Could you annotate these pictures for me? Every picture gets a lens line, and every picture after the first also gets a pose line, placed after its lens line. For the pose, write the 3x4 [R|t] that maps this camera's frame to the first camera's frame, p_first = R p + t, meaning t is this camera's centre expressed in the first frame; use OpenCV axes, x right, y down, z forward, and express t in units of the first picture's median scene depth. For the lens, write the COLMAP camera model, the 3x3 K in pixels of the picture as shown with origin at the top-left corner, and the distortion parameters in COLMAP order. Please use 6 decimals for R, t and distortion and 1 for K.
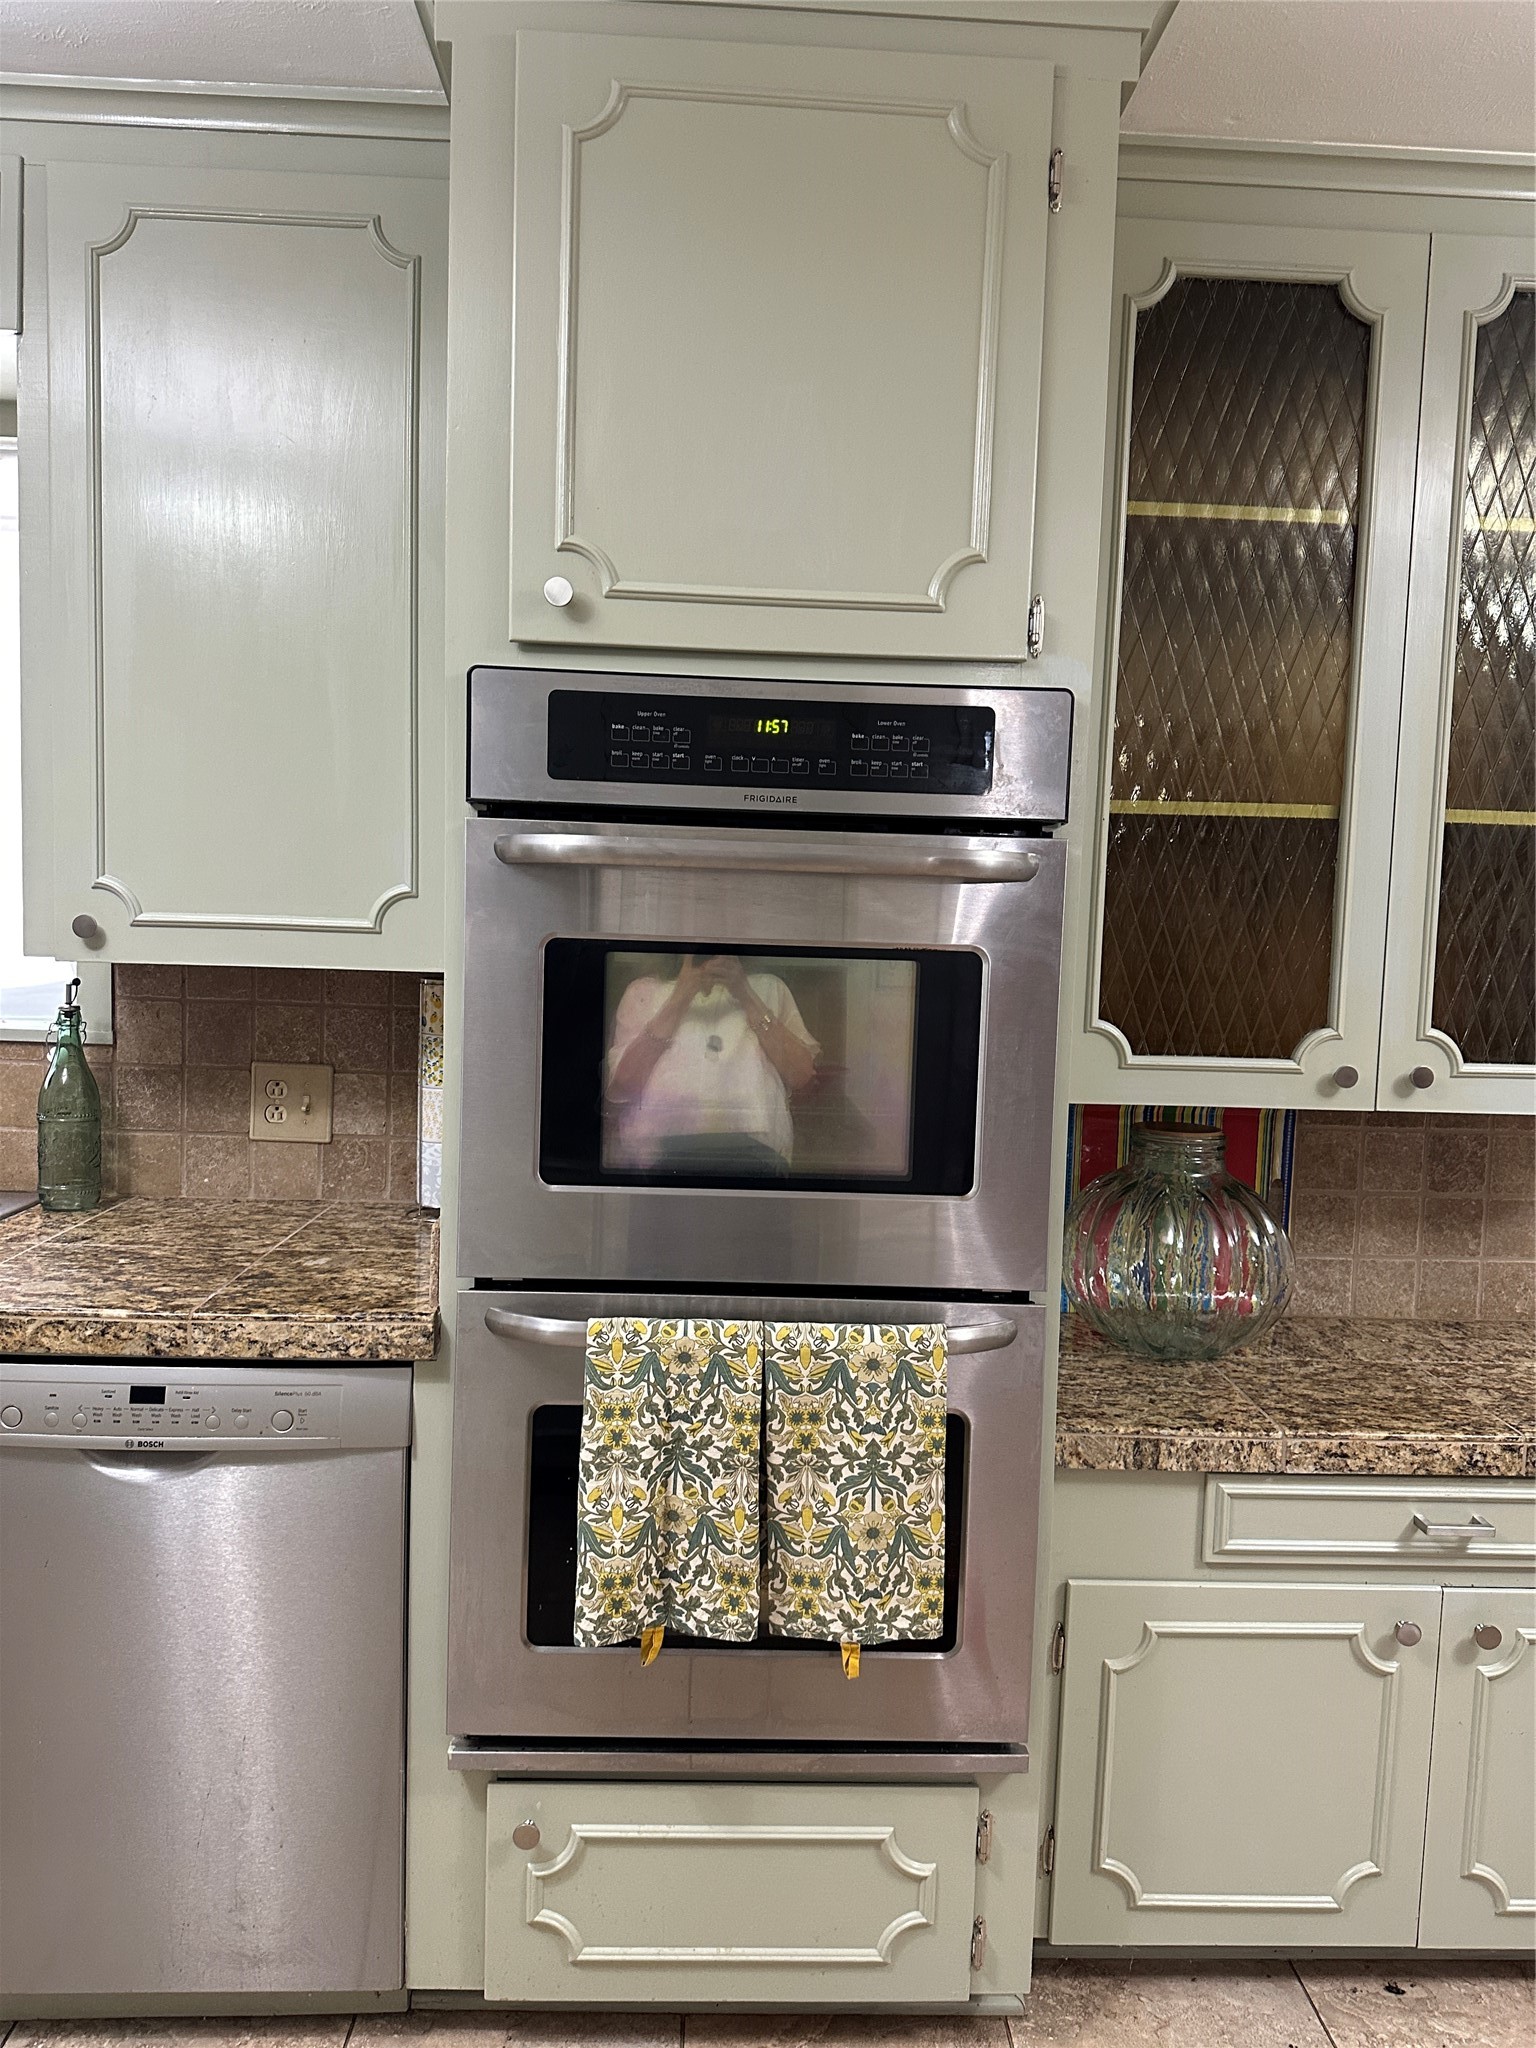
lens RADIAL K [[1454.1, 0, 769.8], [0, 1454.1, 1035.7], [0, 0, 1]] dist [0.162635, -0.351849]
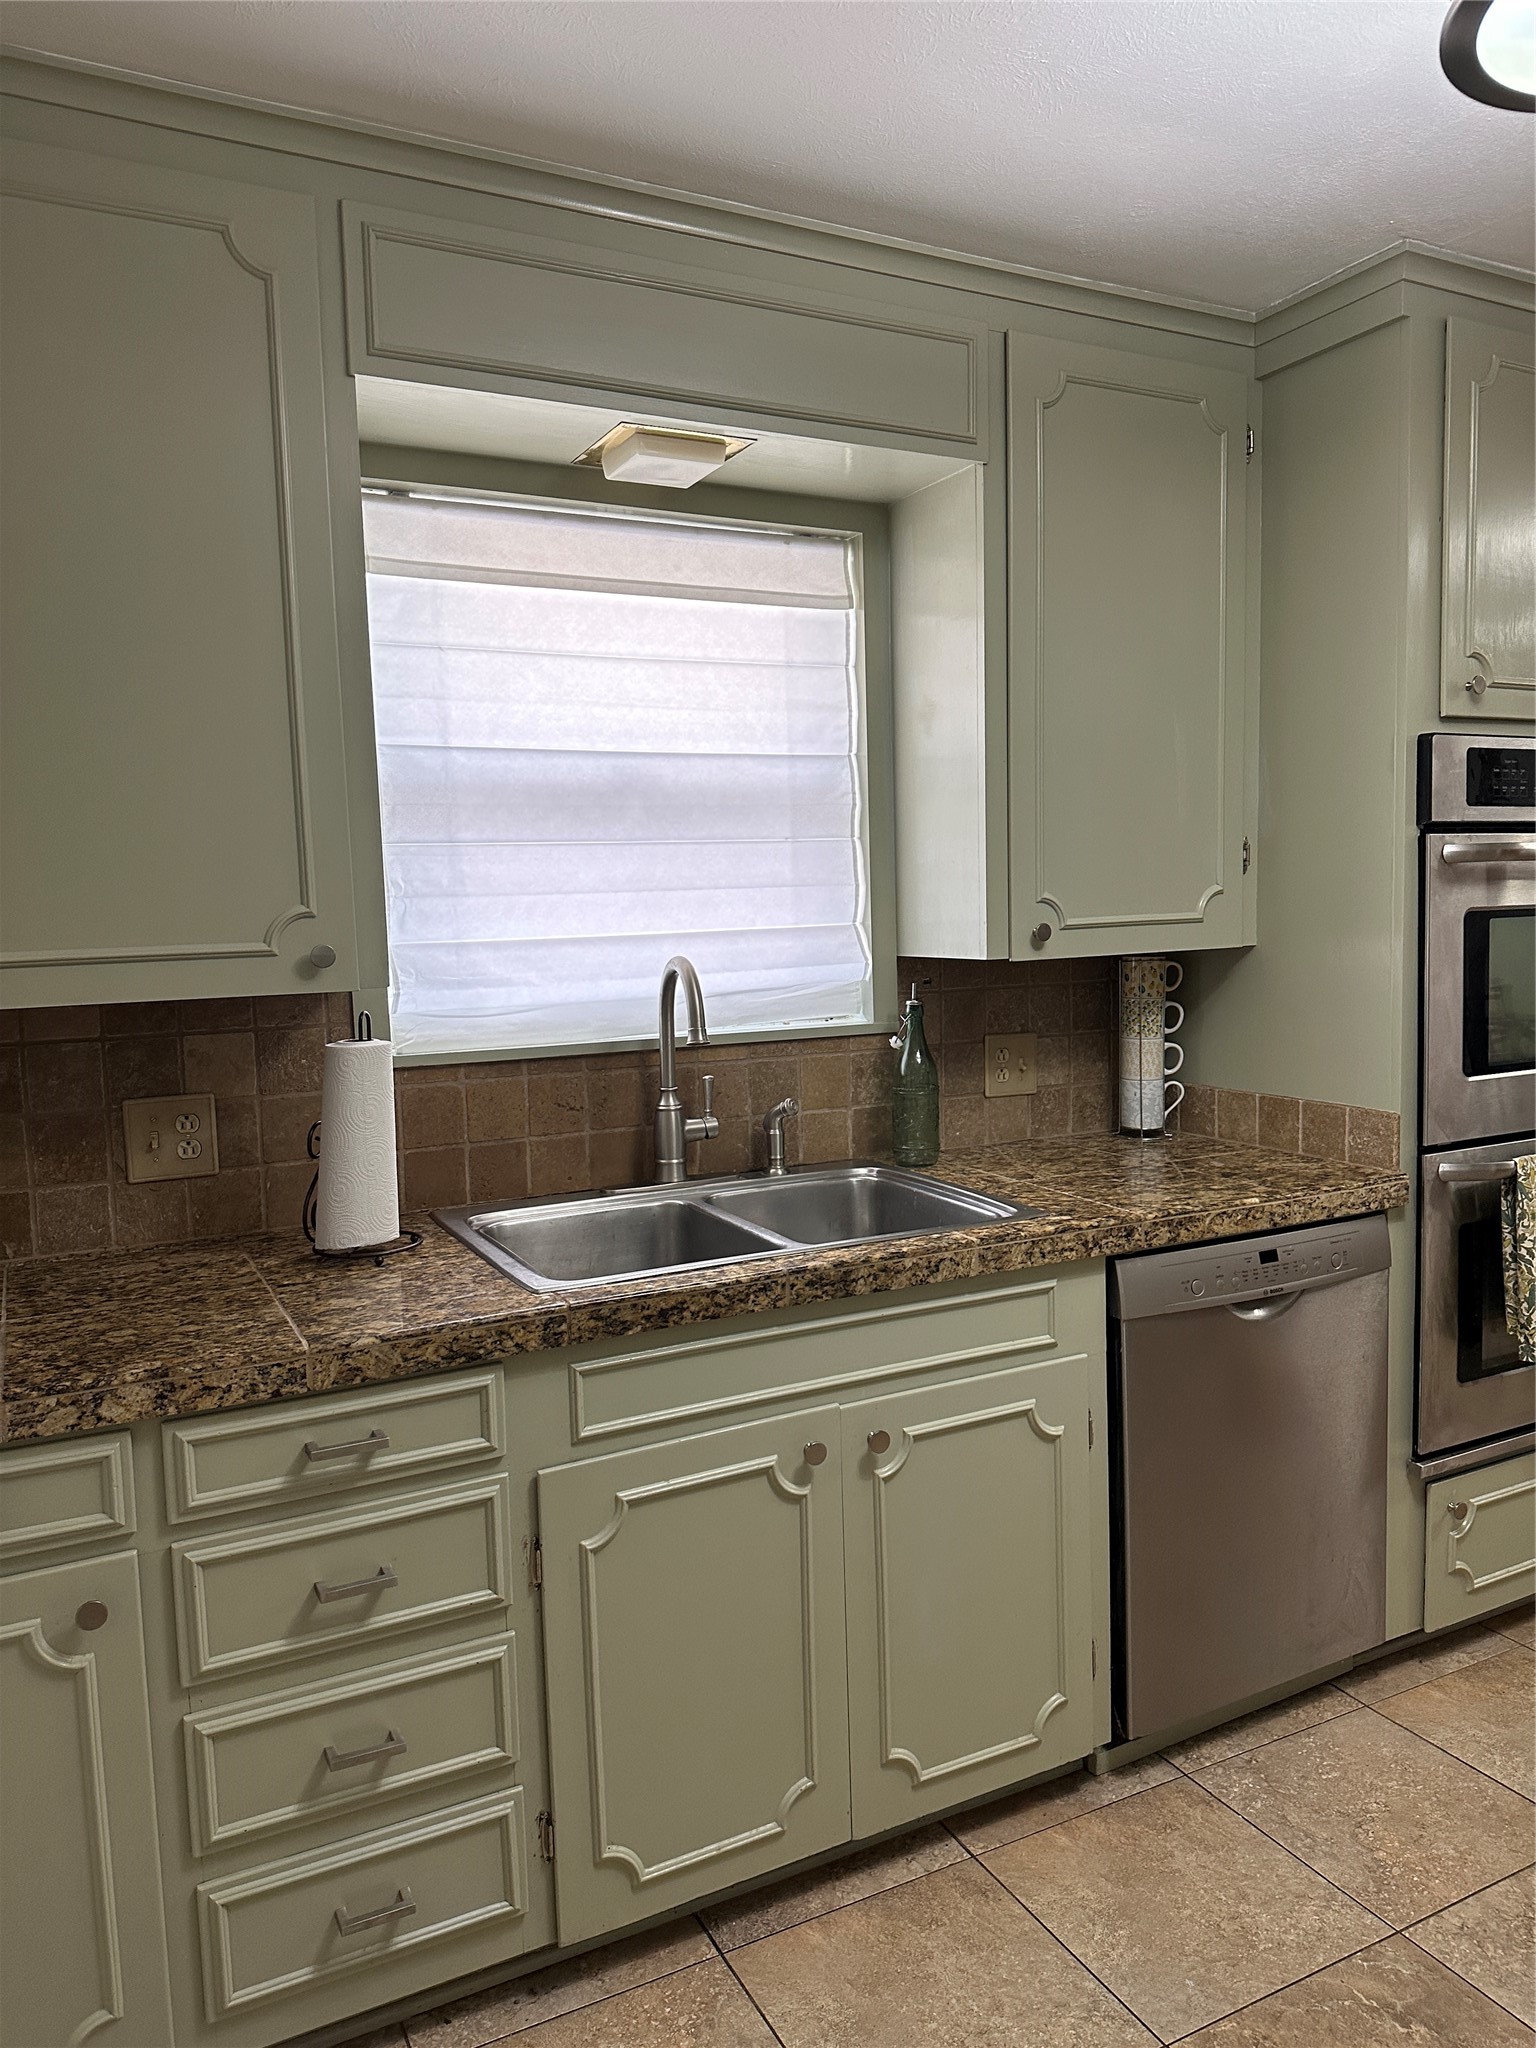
lens RADIAL K [[1454.1, 0, 769.8], [0, 1454.1, 1035.7], [0, 0, 1]] dist [0.162635, -0.351849]
pose [[0.902526, -0.098052, 0.419324, -1.412181], [0.092089, 0.995153, 0.034492, -0.057164], [-0.420674, 0.007485, 0.907181, -0.071659]]
